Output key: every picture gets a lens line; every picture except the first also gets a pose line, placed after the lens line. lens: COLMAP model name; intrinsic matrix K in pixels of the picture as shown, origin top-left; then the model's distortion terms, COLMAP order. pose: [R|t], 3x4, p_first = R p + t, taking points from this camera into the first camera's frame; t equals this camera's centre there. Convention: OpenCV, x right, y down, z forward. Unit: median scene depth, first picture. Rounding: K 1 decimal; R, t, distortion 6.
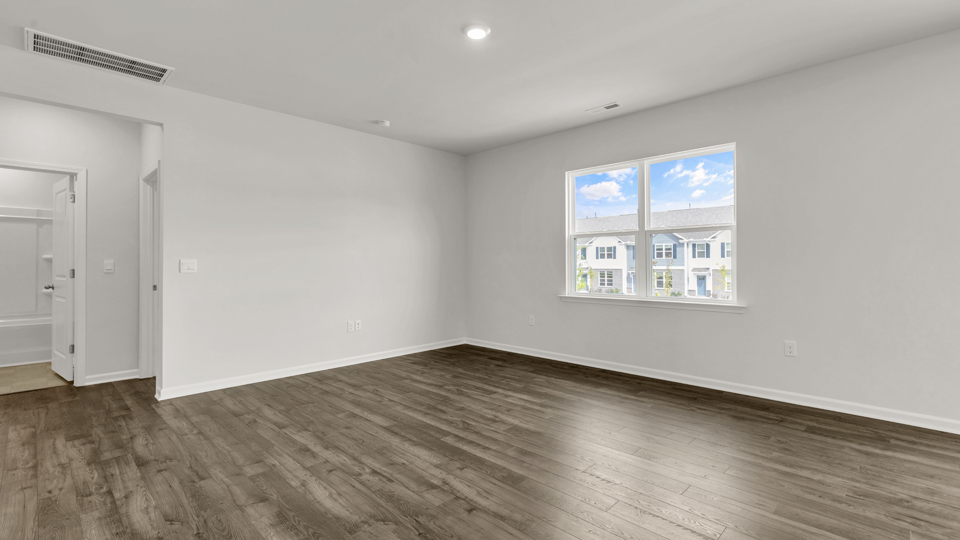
lens RADIAL K [[436.2, 0, 479.6], [0, 436.2, 263.2], [0, 0, 1]] dist [0.004509, -0.000254]
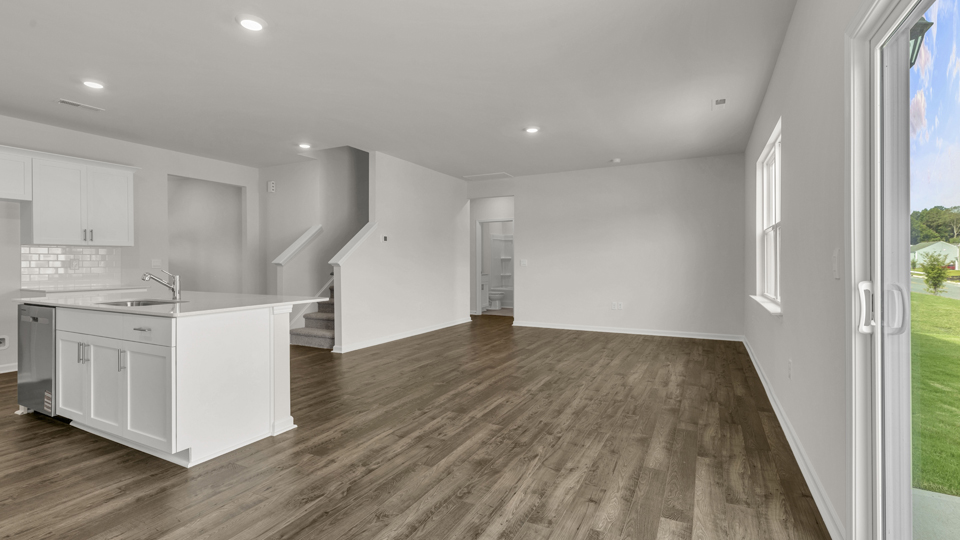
lens RADIAL K [[436.2, 0, 481.3], [0, 436.2, 267.7], [0, 0, 1]] dist [0.004509, -0.000254]
pose [[0.299588, 0.012621, -0.953985, 1.313585], [0.009113, 0.999829, 0.016089, -0.011767], [0.954025, -0.013513, 0.299422, 0.217659]]
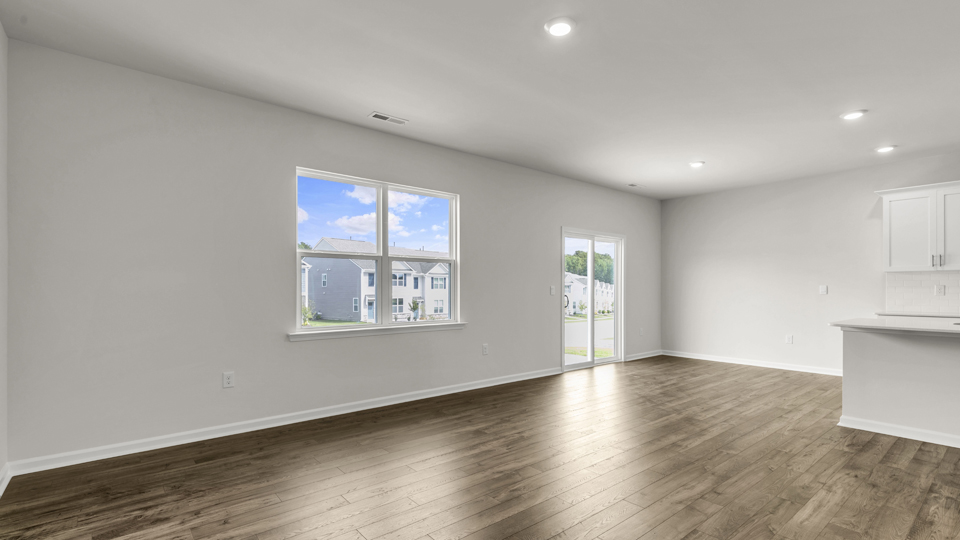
lens RADIAL K [[436.2, 0, 480.5], [0, 436.2, 274.2], [0, 0, 1]] dist [0.004509, -0.000254]
pose [[0.108275, 0.034066, 0.993537, -0.759949], [-0.005558, 0.999418, -0.033662, -0.008601], [-0.994105, -0.001878, 0.108401, 0.860805]]
